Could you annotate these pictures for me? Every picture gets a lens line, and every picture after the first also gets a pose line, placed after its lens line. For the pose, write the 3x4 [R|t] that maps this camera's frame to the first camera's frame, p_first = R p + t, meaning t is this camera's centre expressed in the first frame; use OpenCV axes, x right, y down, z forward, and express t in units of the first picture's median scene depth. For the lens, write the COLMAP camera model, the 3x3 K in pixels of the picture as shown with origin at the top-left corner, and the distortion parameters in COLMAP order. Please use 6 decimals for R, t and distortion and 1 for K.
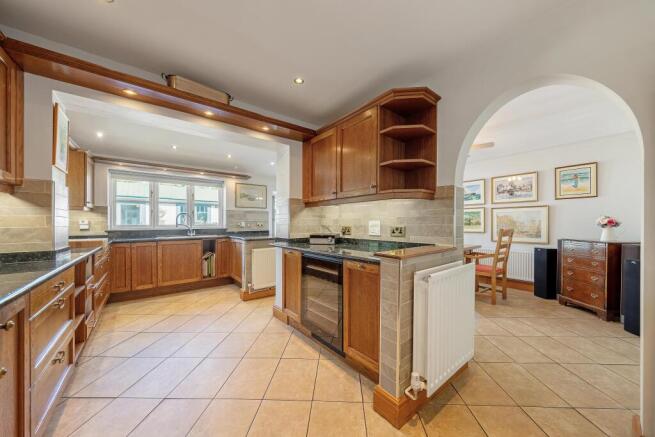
lens RADIAL K [[226.5, 0, 327.0], [0, 226.5, 223.0], [0, 0, 1]] dist [0.001400, 0.000137]
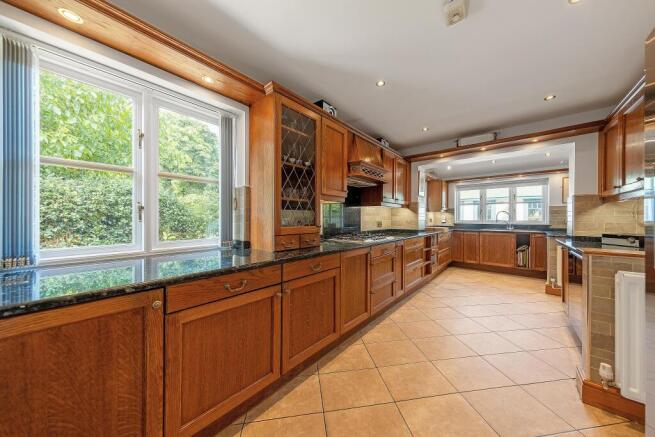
lens RADIAL K [[228.4, 0, 327.5], [0, 228.4, 218.5], [0, 0, 1]] dist [0.000046, -0.000010]
pose [[0.175224, 0.006646, -0.984506, 0.712742], [-0.007047, 0.999960, 0.005497, -0.006179], [0.984503, 0.005975, 0.175263, -0.275827]]
